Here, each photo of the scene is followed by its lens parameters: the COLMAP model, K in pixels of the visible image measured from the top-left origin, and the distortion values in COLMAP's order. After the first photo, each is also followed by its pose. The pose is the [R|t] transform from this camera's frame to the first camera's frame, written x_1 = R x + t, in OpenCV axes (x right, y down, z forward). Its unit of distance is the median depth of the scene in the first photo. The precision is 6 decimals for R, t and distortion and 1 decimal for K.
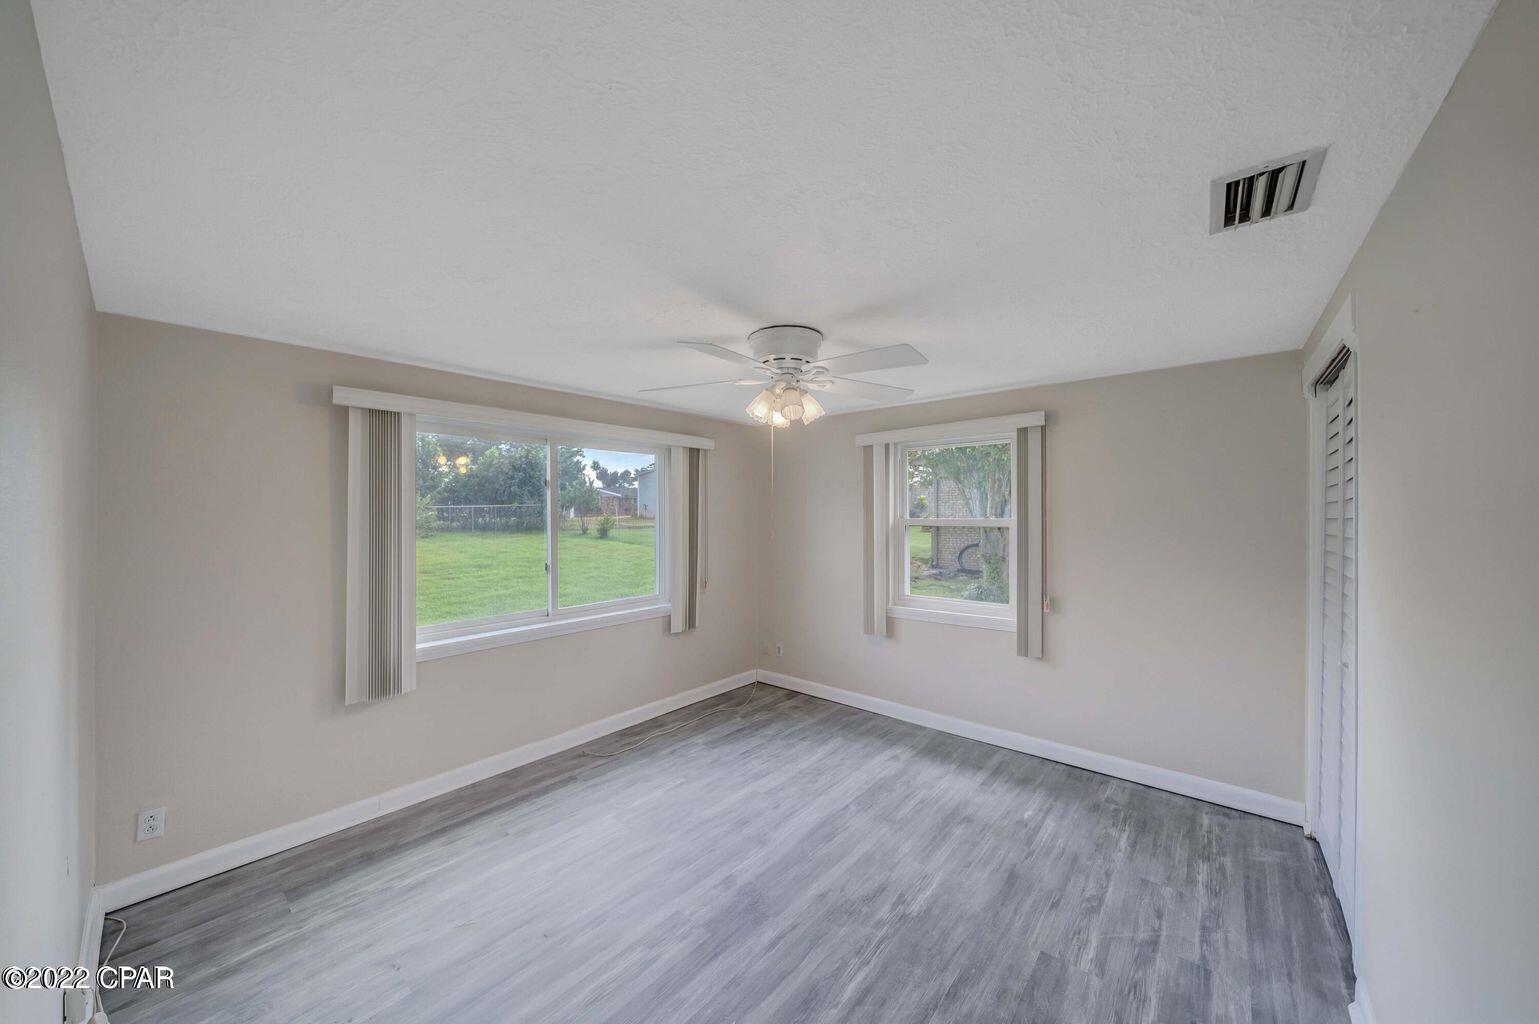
lens RADIAL K [[550.8, 0, 784.4], [0, 550.8, 515.6], [0, 0, 1]] dist [-0.004847, -0.000116]
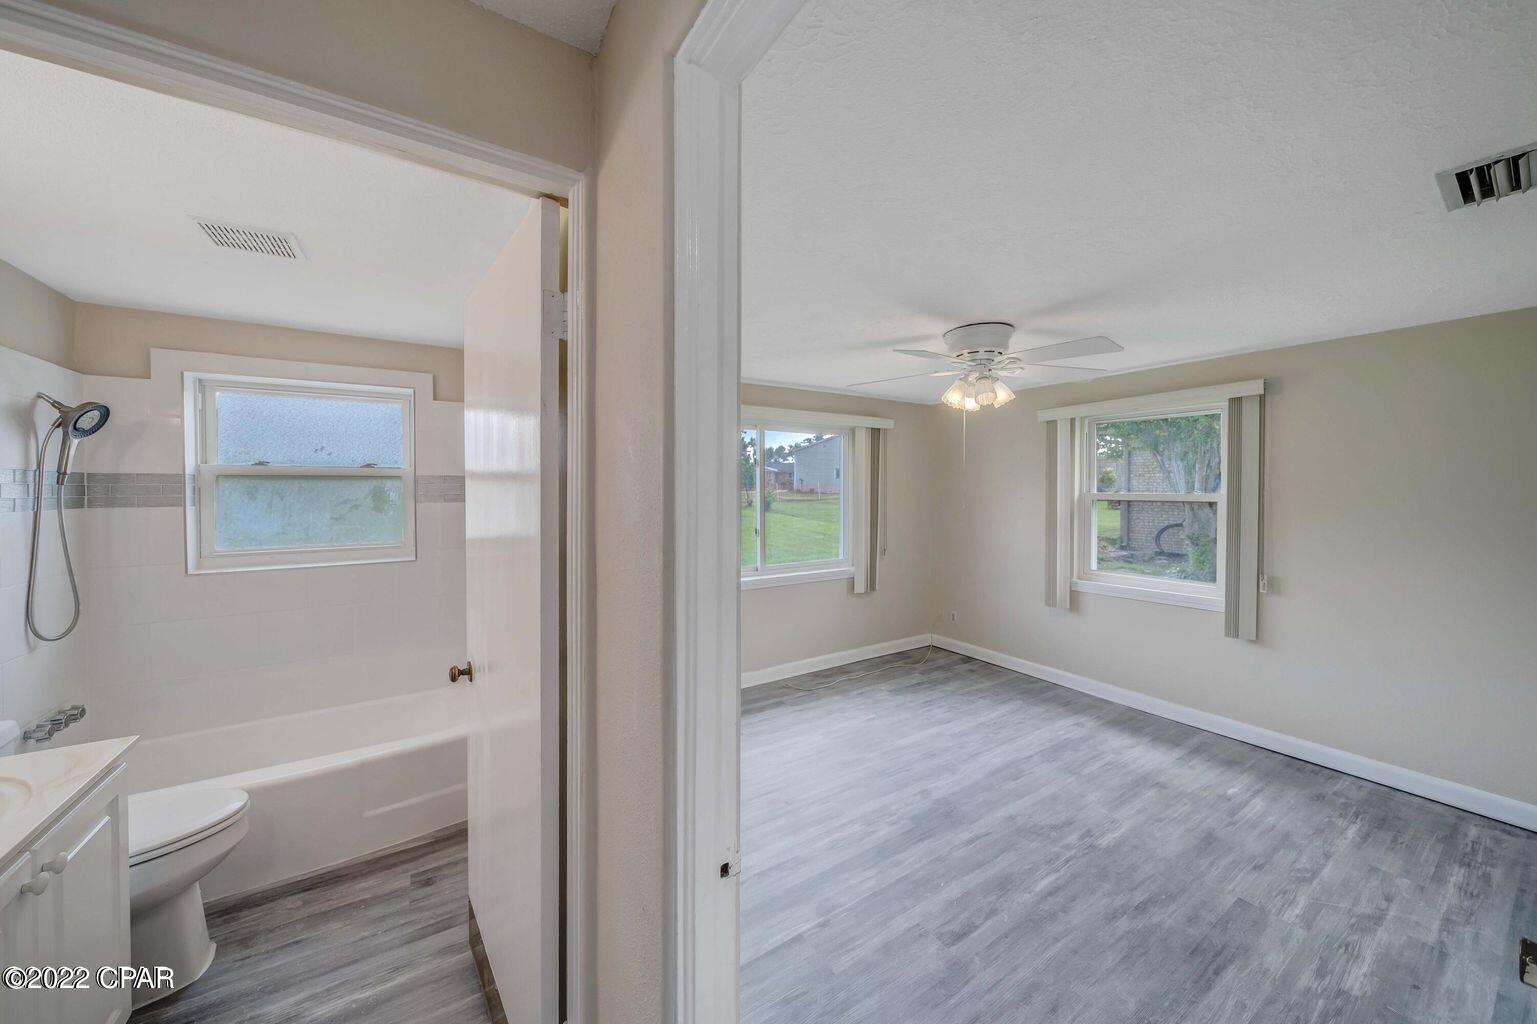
lens RADIAL K [[550.1, 0, 757.4], [0, 550.1, 497.2], [0, 0, 1]] dist [-0.004847, -0.000116]
pose [[0.948380, 0.008231, -0.317030, -0.057653], [-0.004049, 0.999896, 0.013847, 0.002639], [0.317111, -0.011848, 0.948314, -0.190878]]
